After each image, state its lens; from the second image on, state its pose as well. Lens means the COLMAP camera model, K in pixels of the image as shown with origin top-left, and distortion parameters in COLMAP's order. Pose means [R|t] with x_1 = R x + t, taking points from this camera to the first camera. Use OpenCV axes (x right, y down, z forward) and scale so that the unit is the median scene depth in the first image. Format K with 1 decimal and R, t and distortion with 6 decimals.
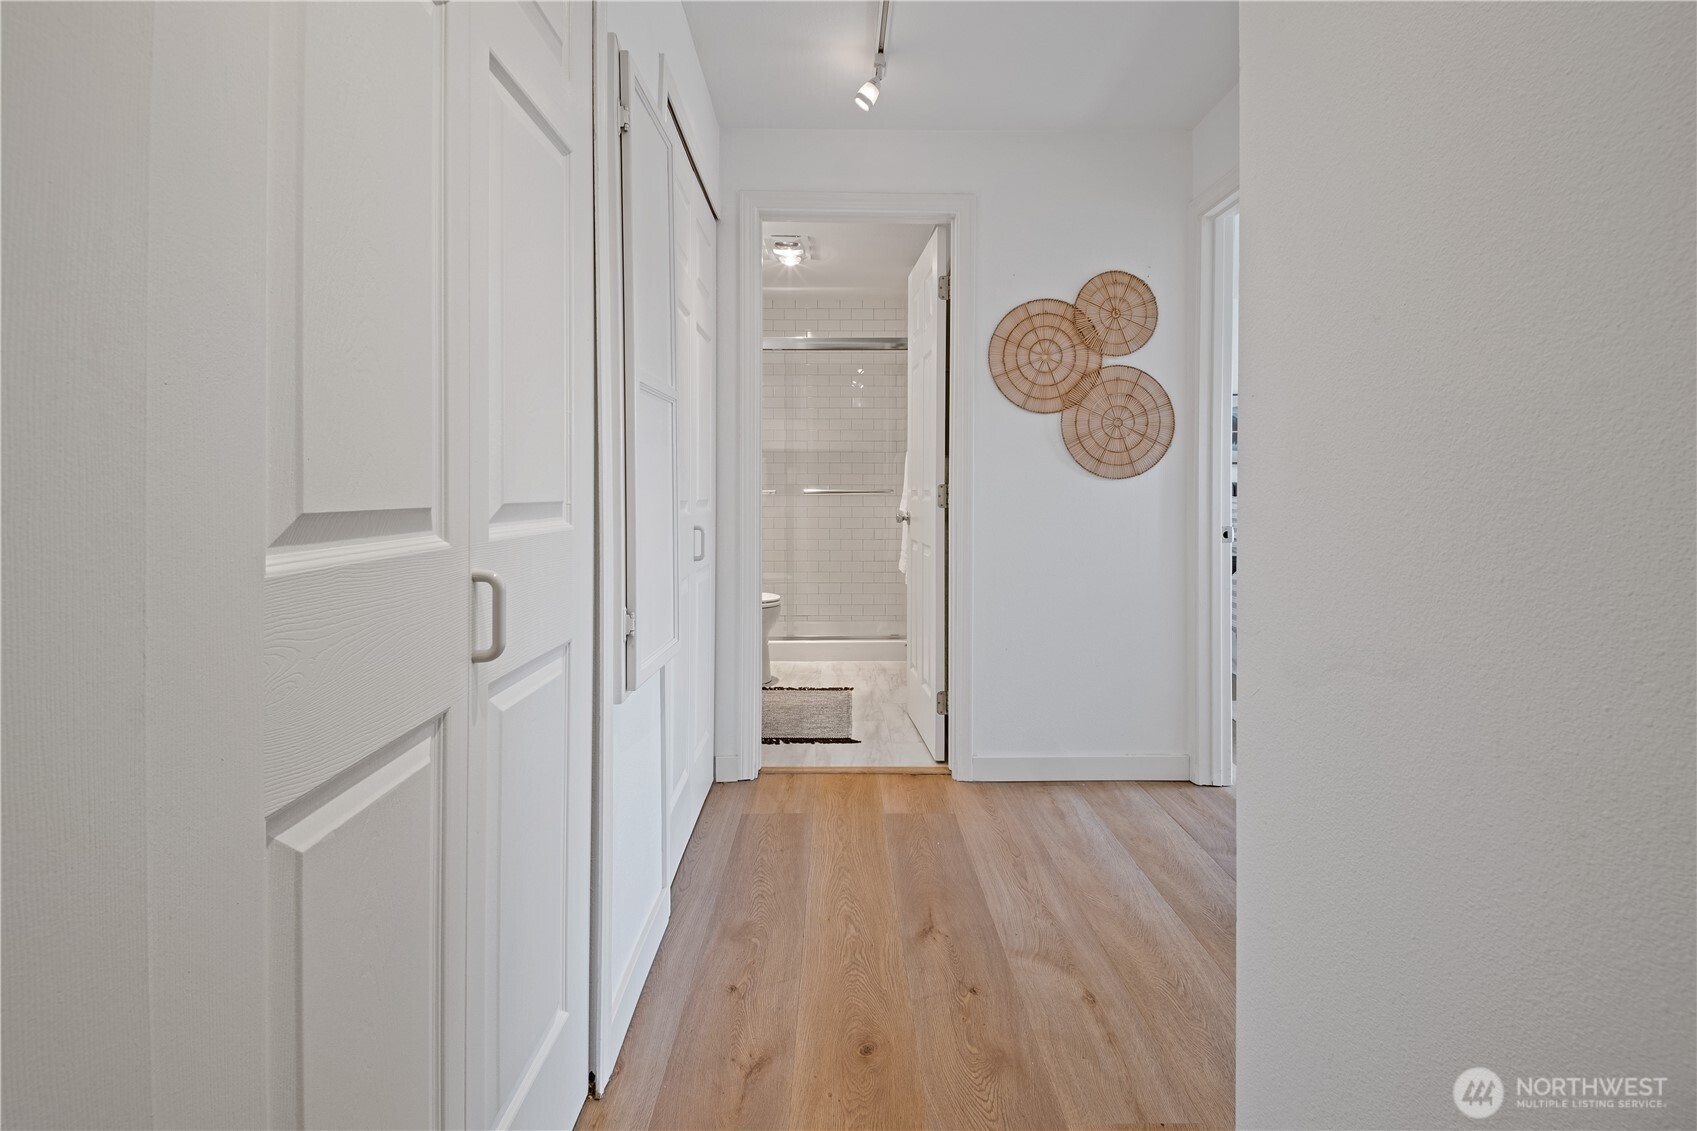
lens RADIAL K [[791.6, 0, 841.3], [0, 791.6, 493.2], [0, 0, 1]] dist [0.000990, 0.000032]
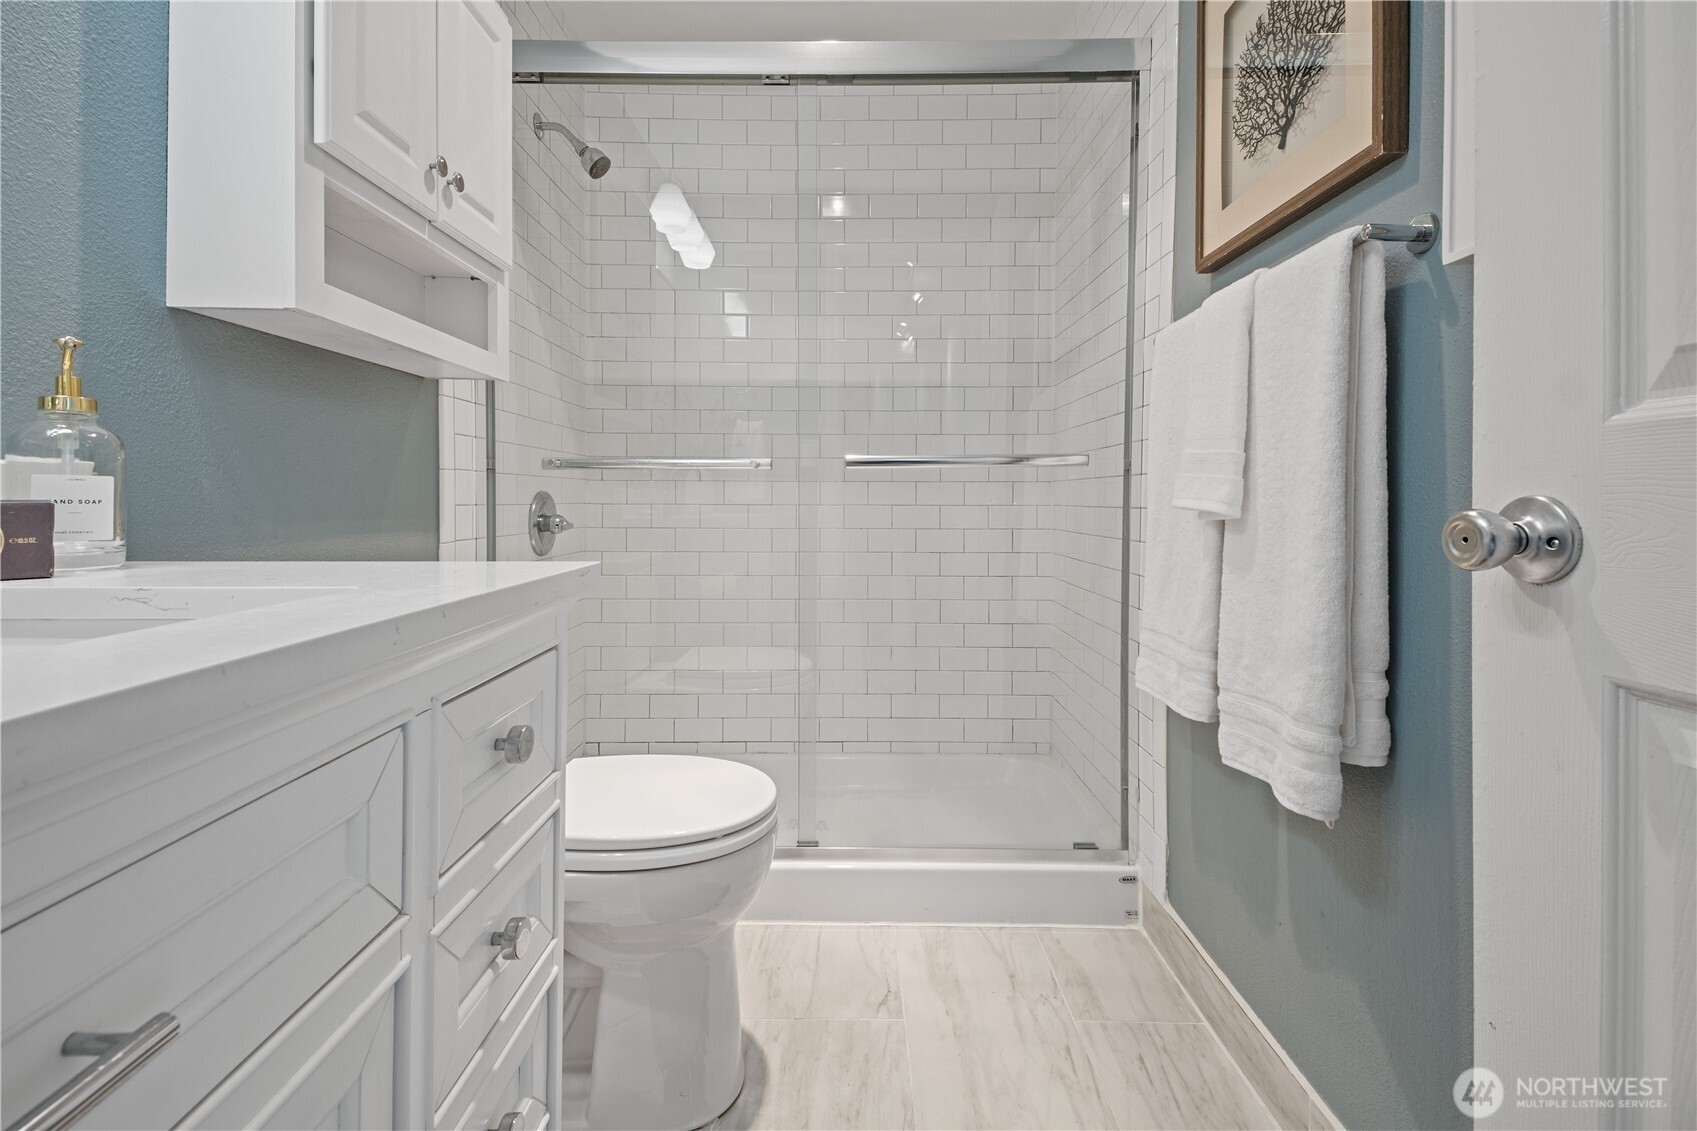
lens RADIAL K [[762.4, 0, 852.7], [0, 762.4, 500.8], [0, 0, 1]] dist [0.075049, -0.041221]
pose [[0.999993, -0.001372, -0.003571, -0.070288], [0.001350, 0.999980, -0.006220, 0.028983], [0.003580, 0.006215, 0.999974, 1.065708]]
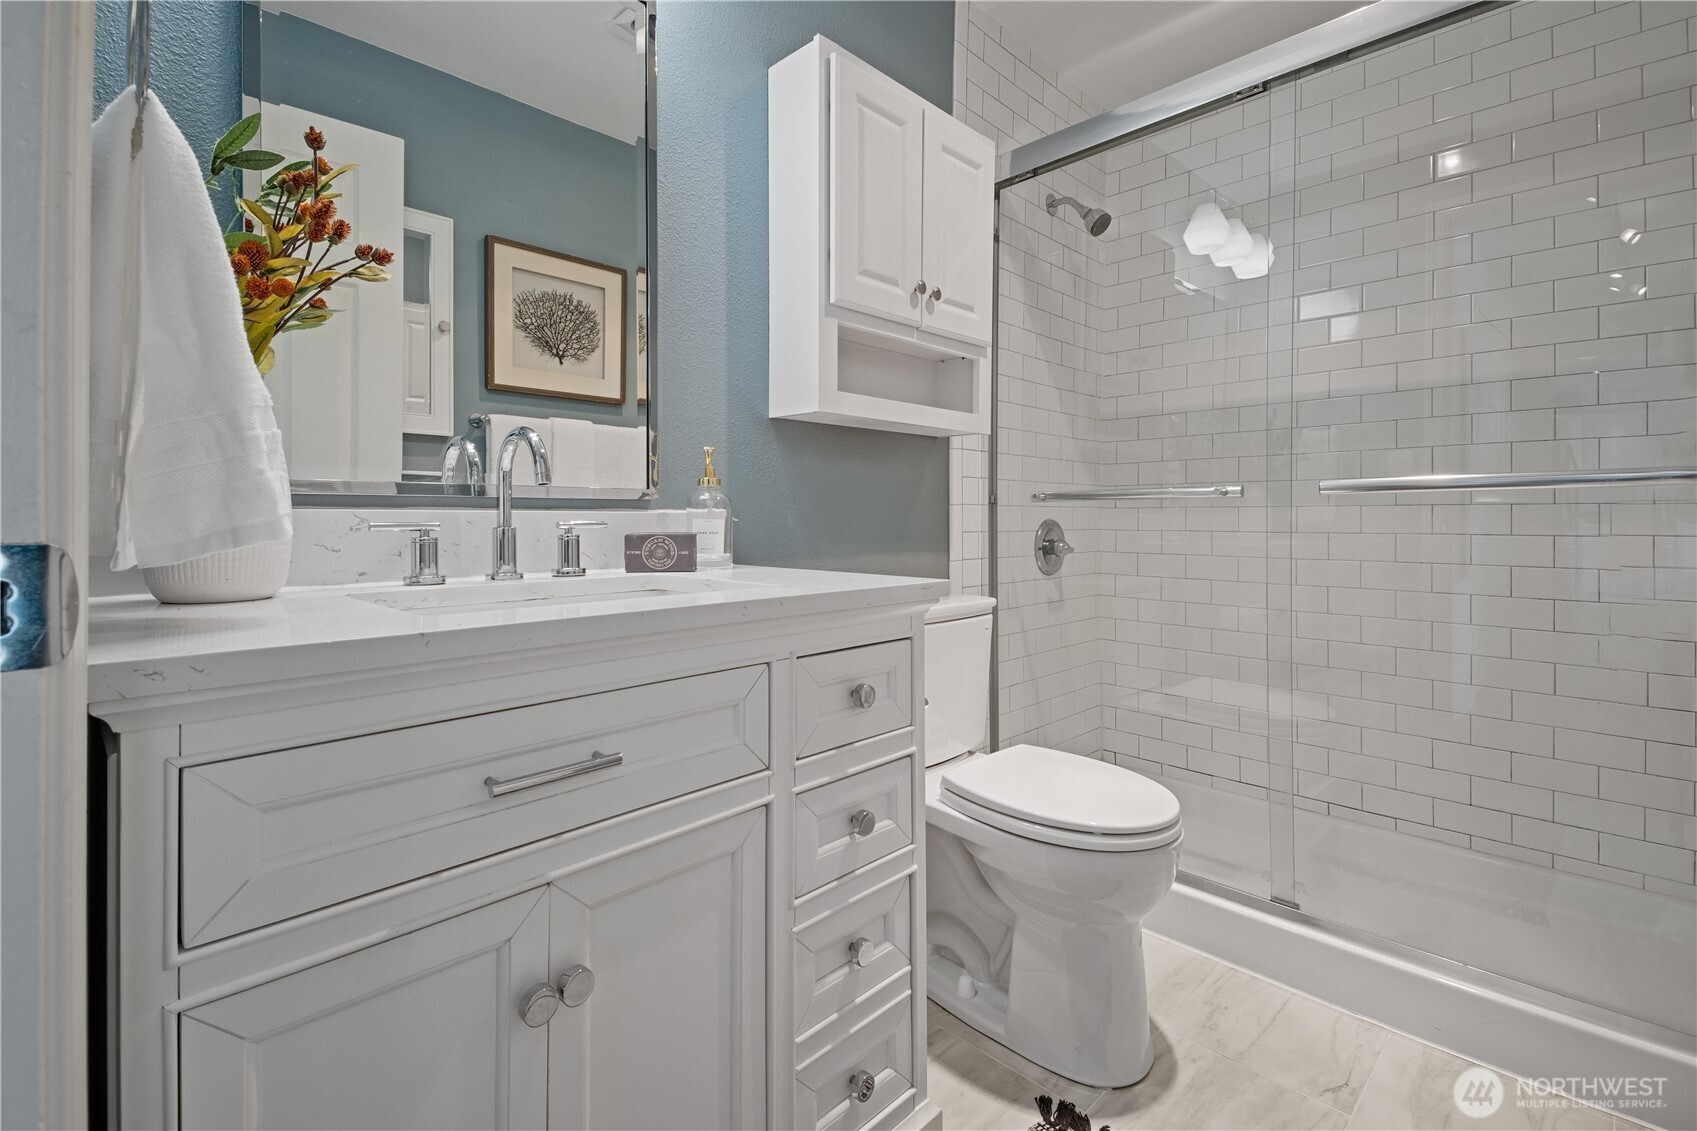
lens RADIAL K [[756.6, 0, 850.4], [0, 756.6, 524.0], [0, 0, 1]] dist [0.081795, -0.040150]
pose [[0.712152, 0.000874, -0.702024, 0.072076], [-0.004237, 0.999986, -0.003053, 0.022867], [0.702012, 0.005149, 0.712146, 1.046206]]
